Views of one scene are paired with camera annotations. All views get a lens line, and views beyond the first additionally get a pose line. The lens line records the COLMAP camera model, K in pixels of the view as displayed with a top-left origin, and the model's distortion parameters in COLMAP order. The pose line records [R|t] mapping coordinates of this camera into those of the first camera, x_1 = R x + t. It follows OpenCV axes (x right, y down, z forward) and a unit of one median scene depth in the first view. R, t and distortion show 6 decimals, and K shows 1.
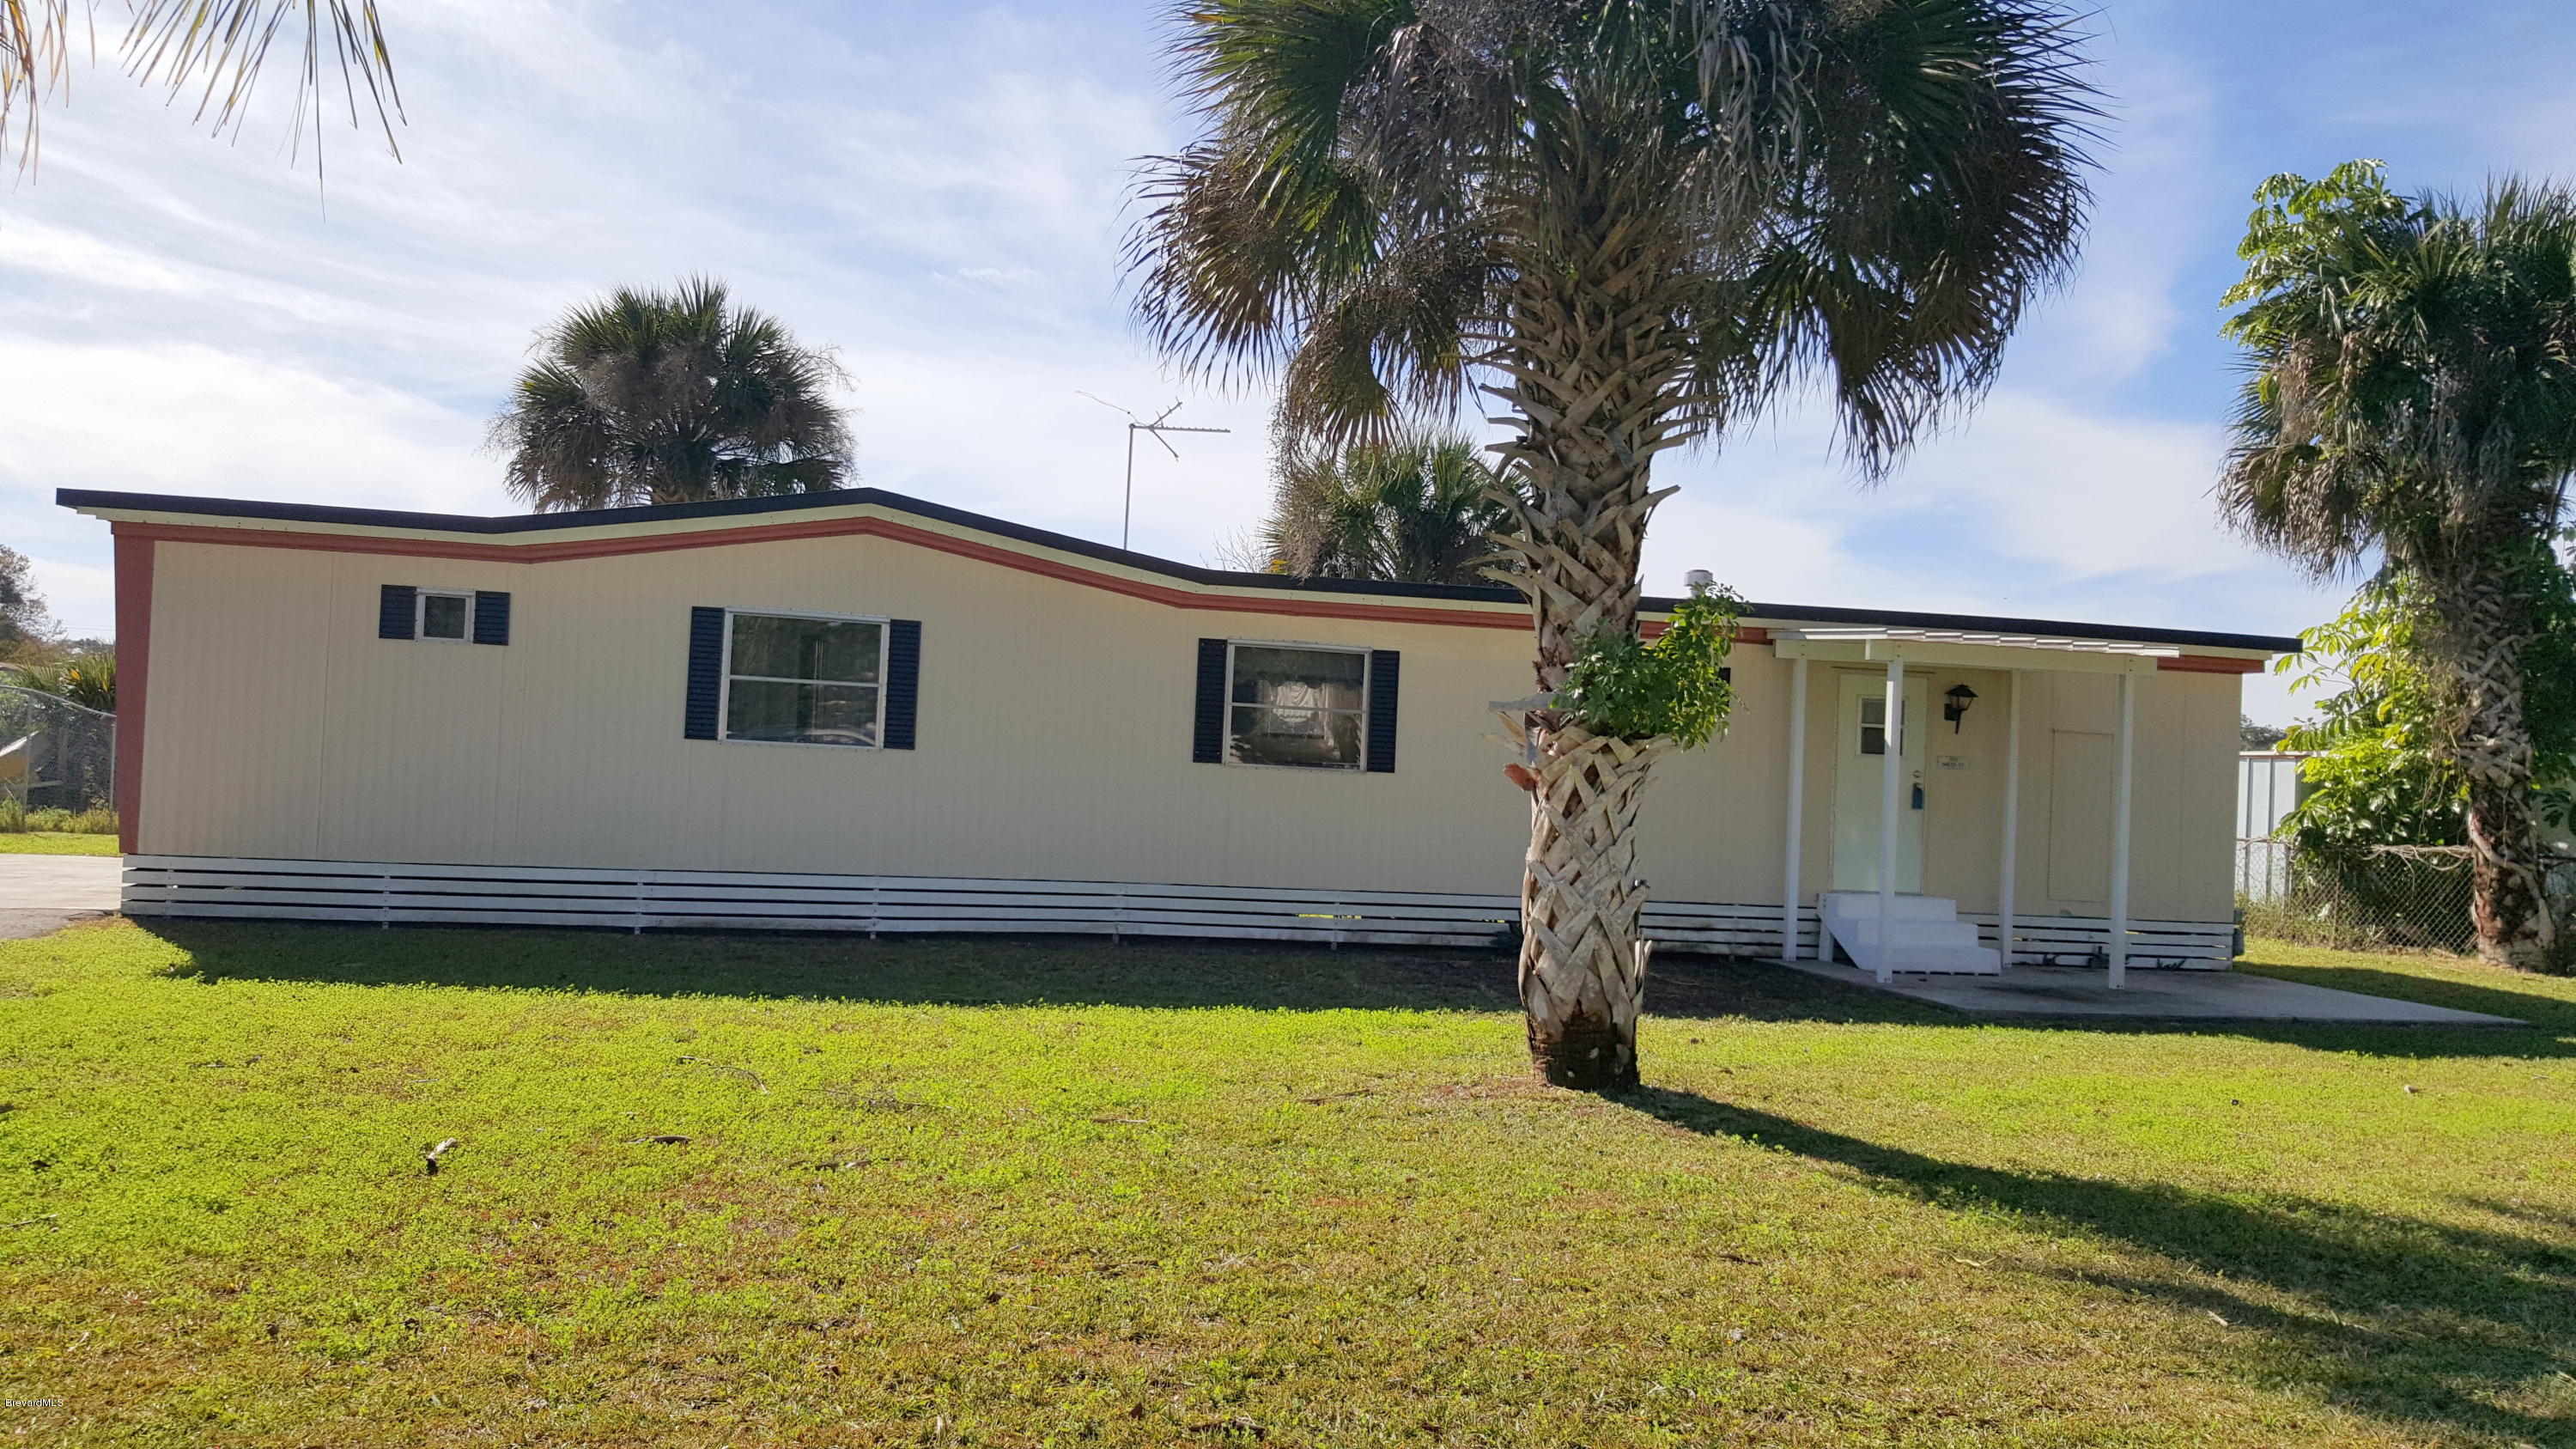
lens RADIAL K [[1923.7, 0, 1210.2], [0, 1923.7, 725.3], [0, 0, 1]] dist [0.133026, -0.223528]
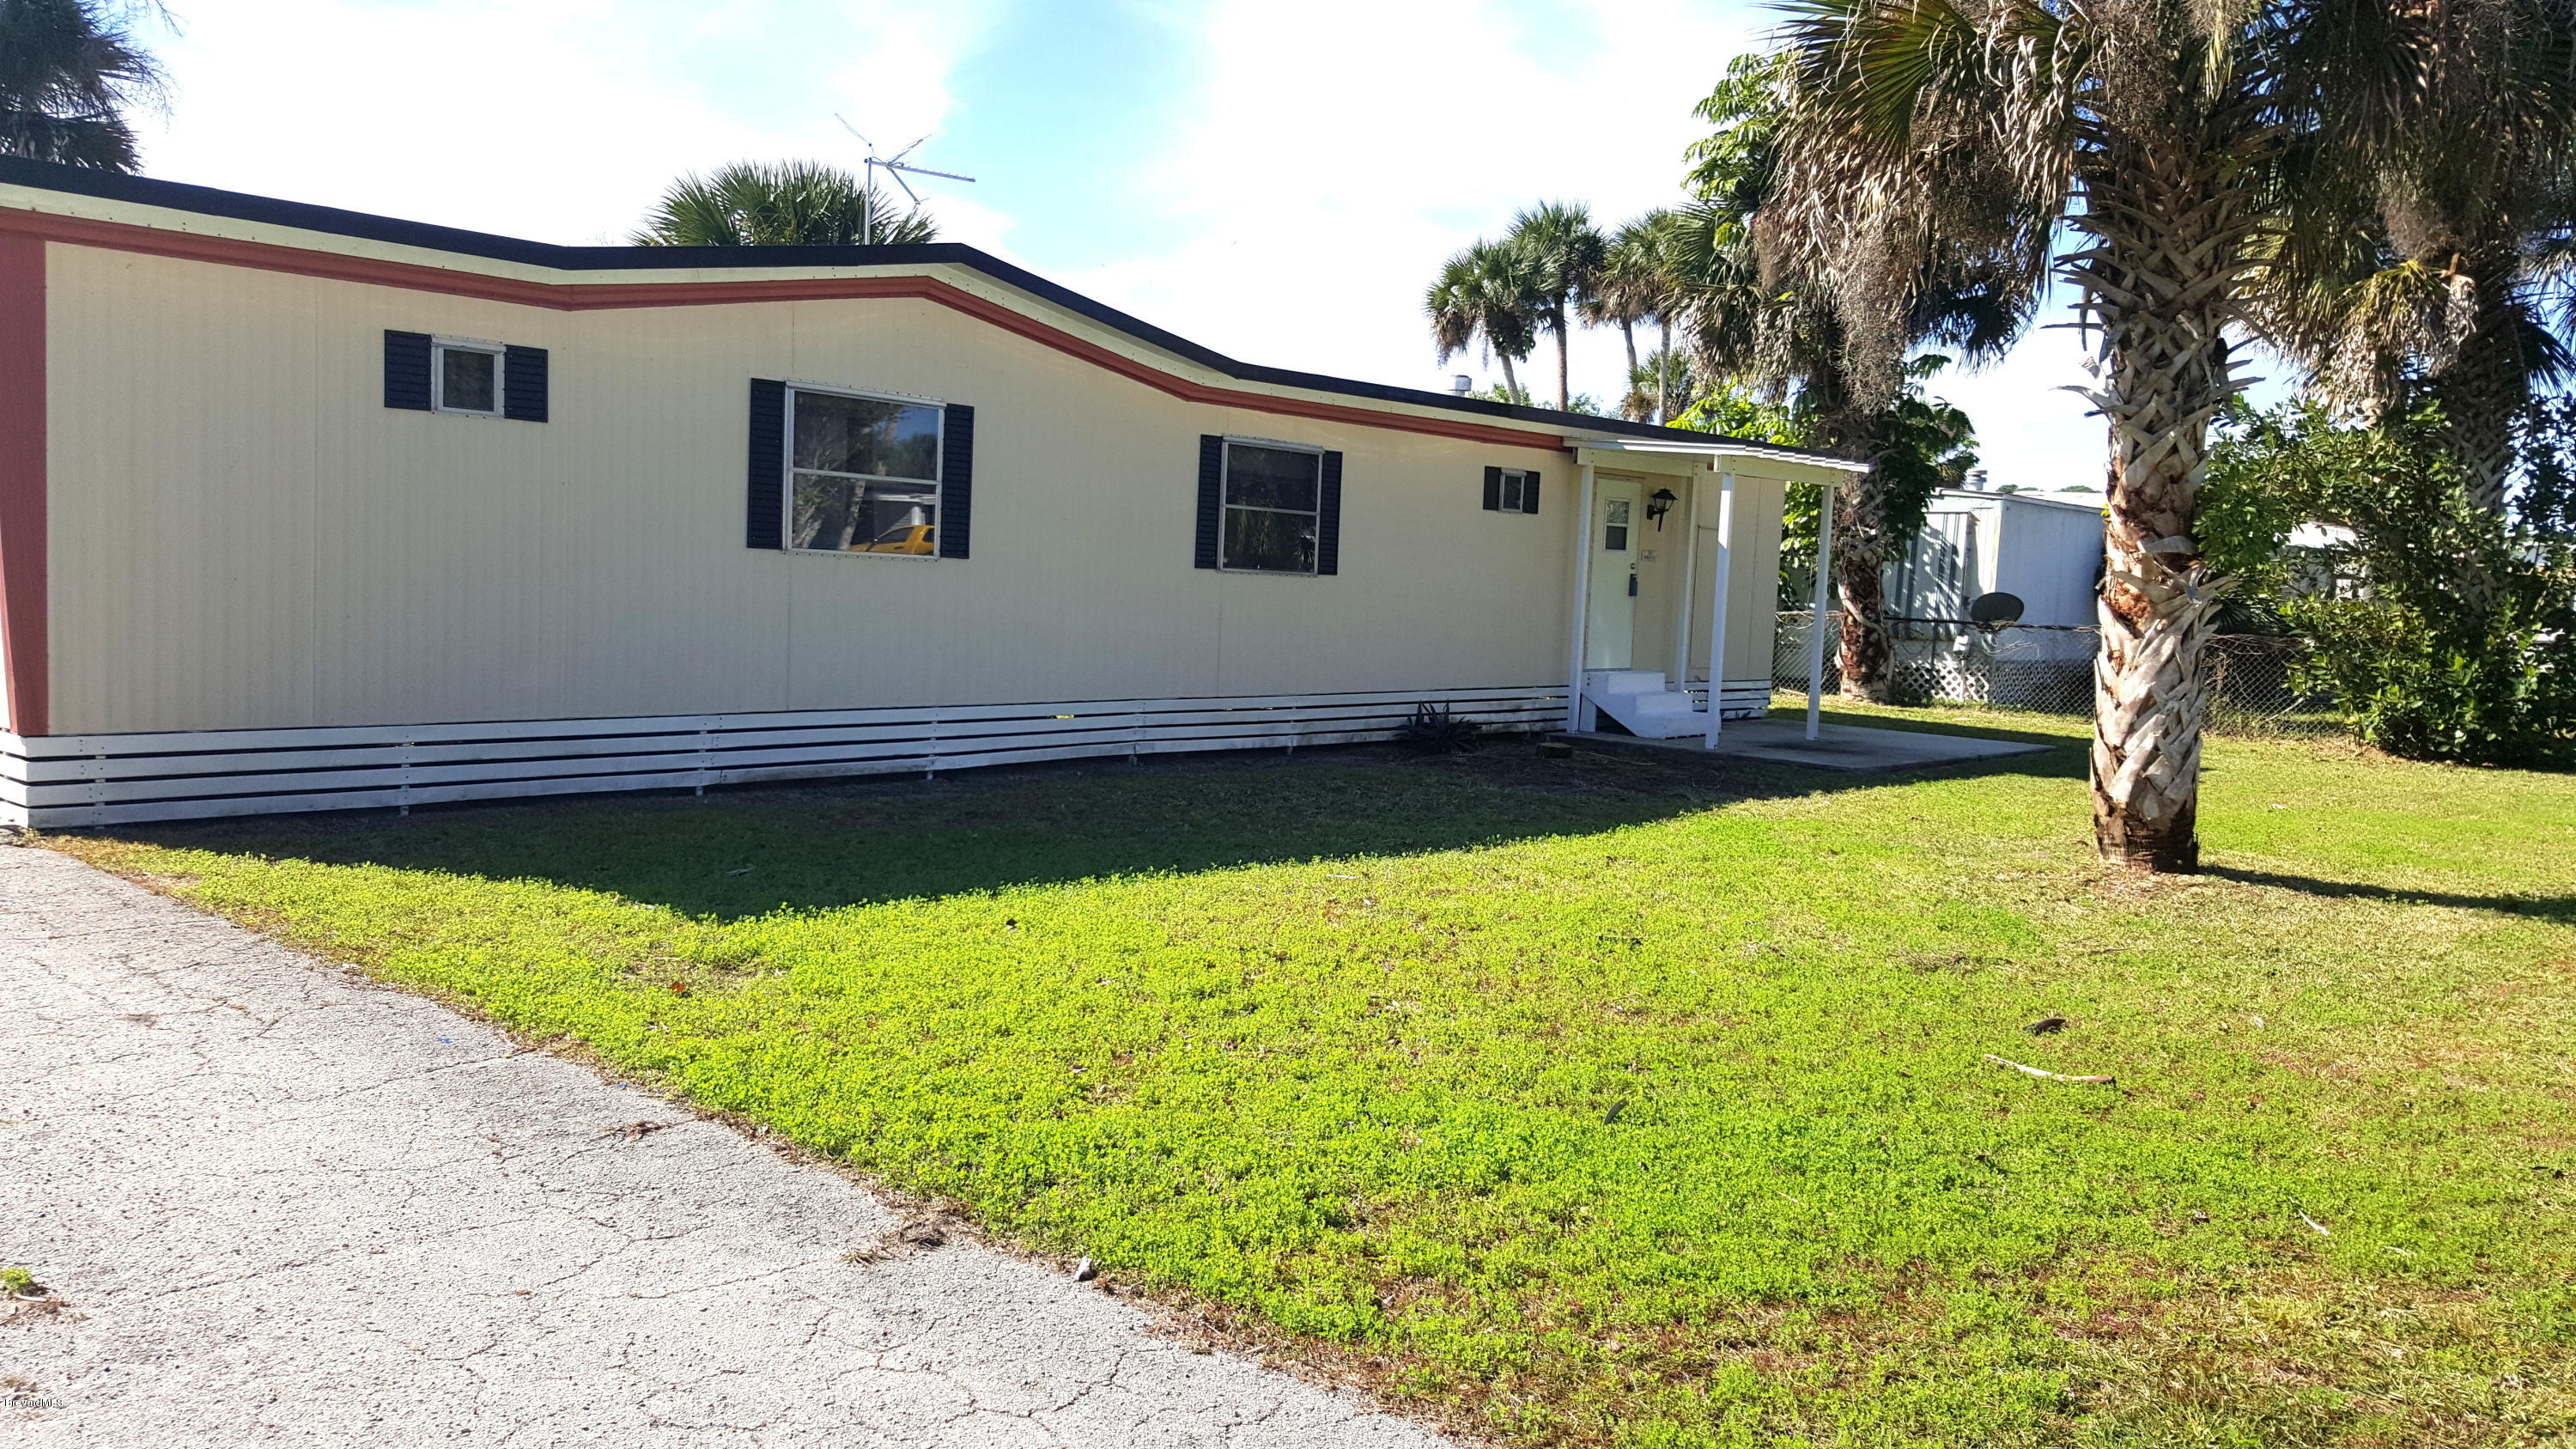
lens RADIAL K [[1923.7, 0, 1210.2], [0, 1923.7, 725.3], [0, 0, 1]] dist [0.133026, -0.223528]
pose [[0.805654, -0.059735, 0.589367, -0.576877], [-0.021080, 0.991382, 0.129297, -0.027085], [-0.592011, -0.116592, 0.797452, 0.241861]]
